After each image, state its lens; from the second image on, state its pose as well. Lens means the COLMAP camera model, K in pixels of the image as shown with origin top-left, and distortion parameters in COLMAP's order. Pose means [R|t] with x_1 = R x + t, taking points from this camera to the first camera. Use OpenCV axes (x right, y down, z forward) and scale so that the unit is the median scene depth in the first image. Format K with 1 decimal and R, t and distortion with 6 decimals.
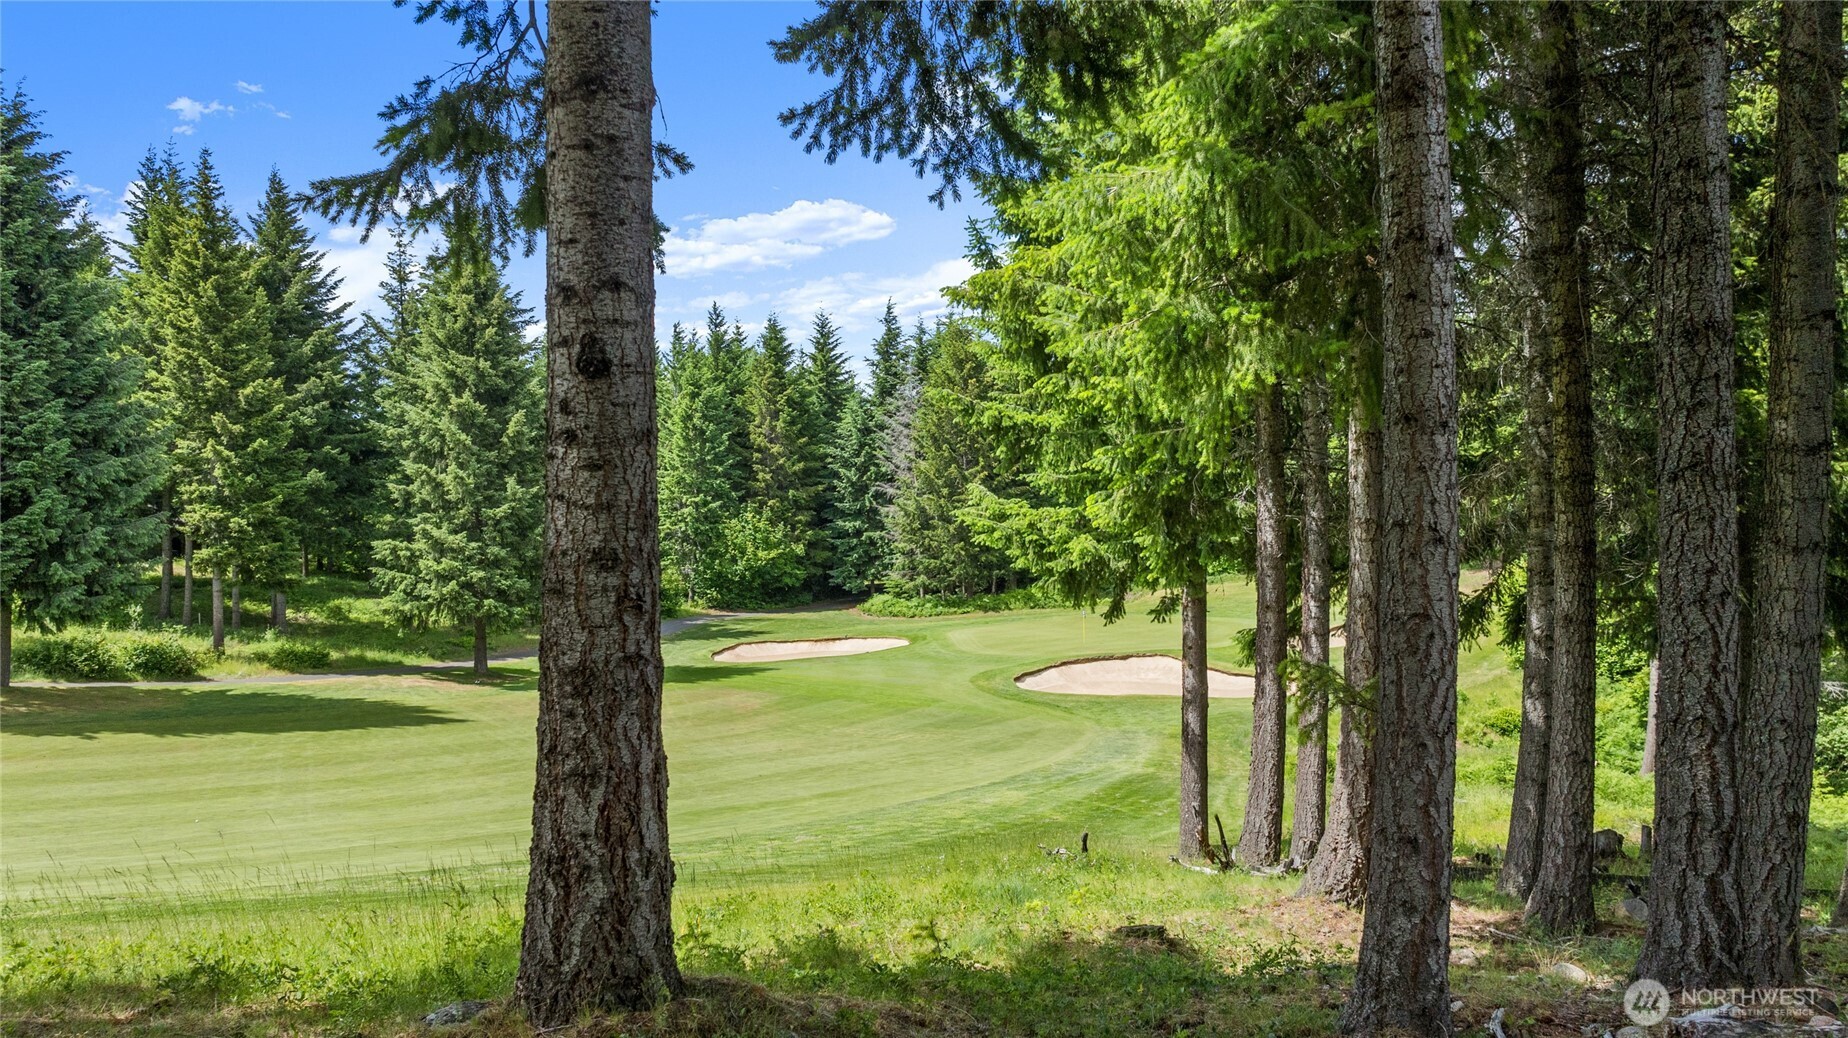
lens RADIAL K [[1423.2, 0, 922.1], [0, 1423.2, 510.9], [0, 0, 1]] dist [-0.013183, -0.005211]
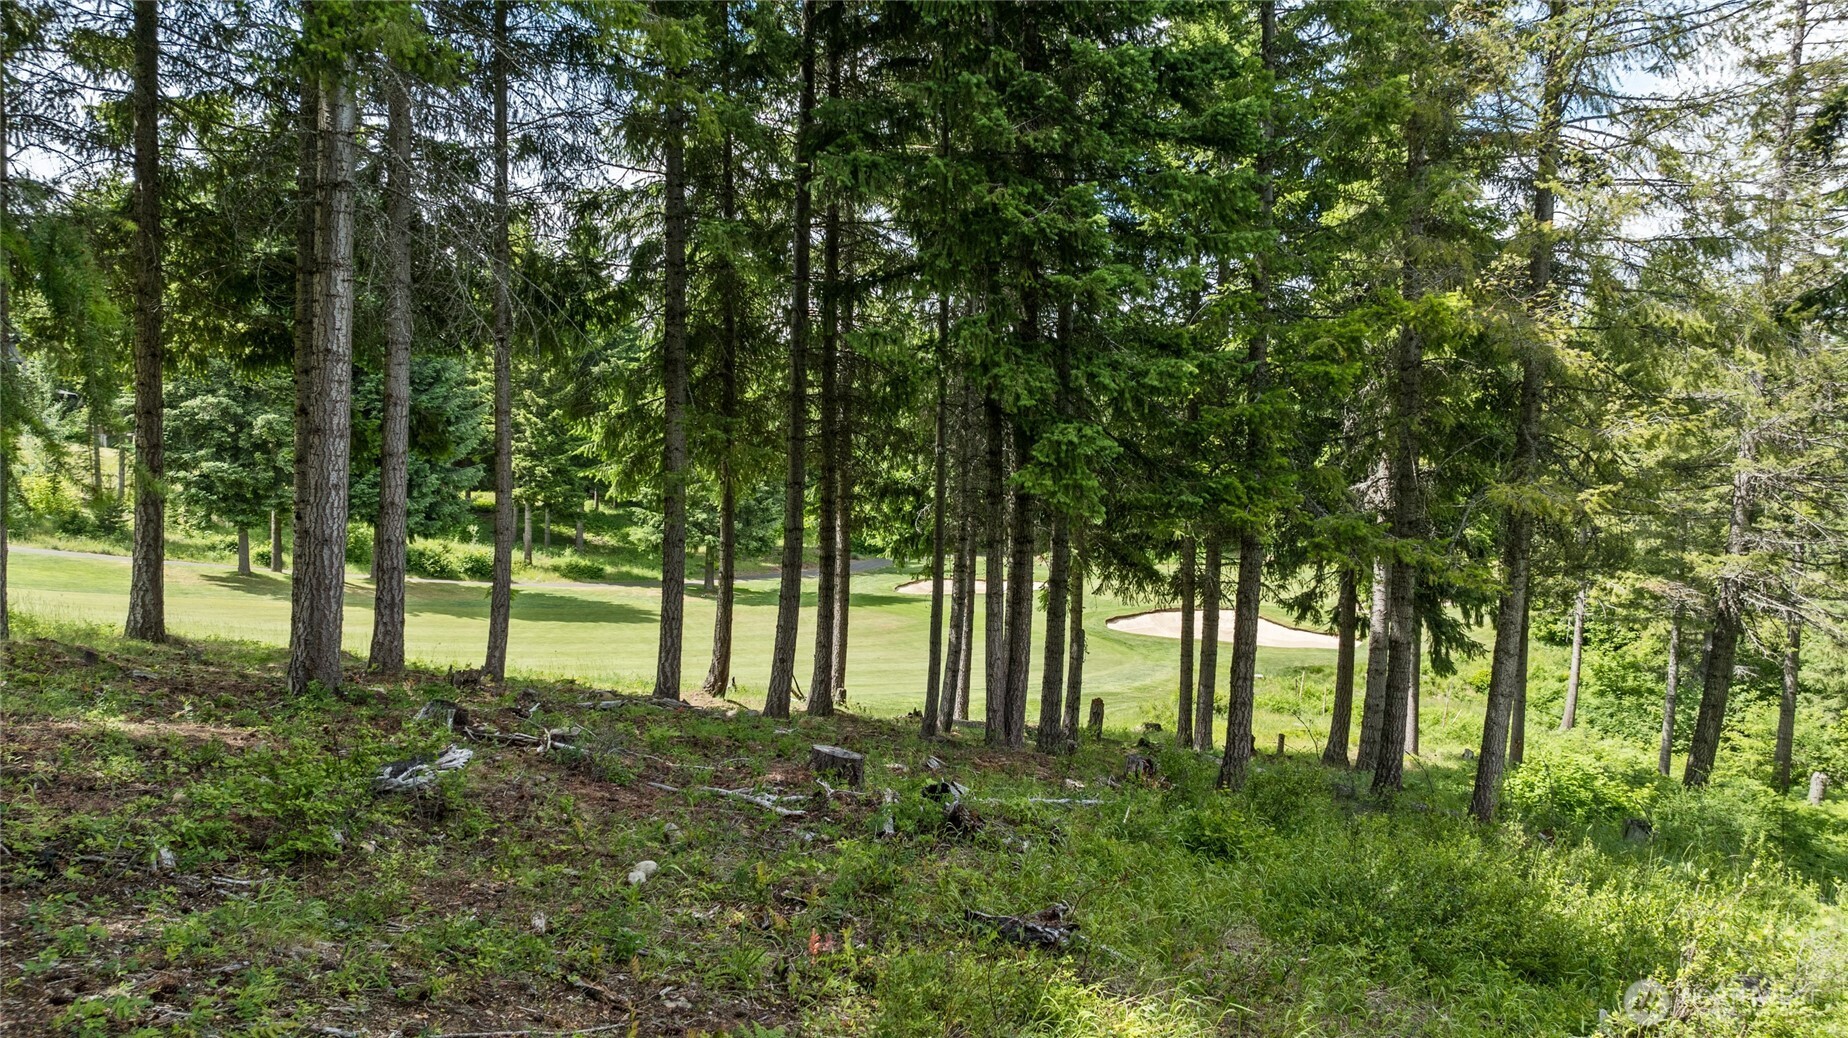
lens RADIAL K [[1314.9, 0, 925.5], [0, 1314.9, 529.7], [0, 0, 1]] dist [-0.035379, 0.039288]
pose [[0.974432, 0.051620, -0.218674, 0.161937], [-0.039684, 0.997491, 0.058631, -0.023318], [0.221152, -0.048454, 0.974035, -0.159471]]
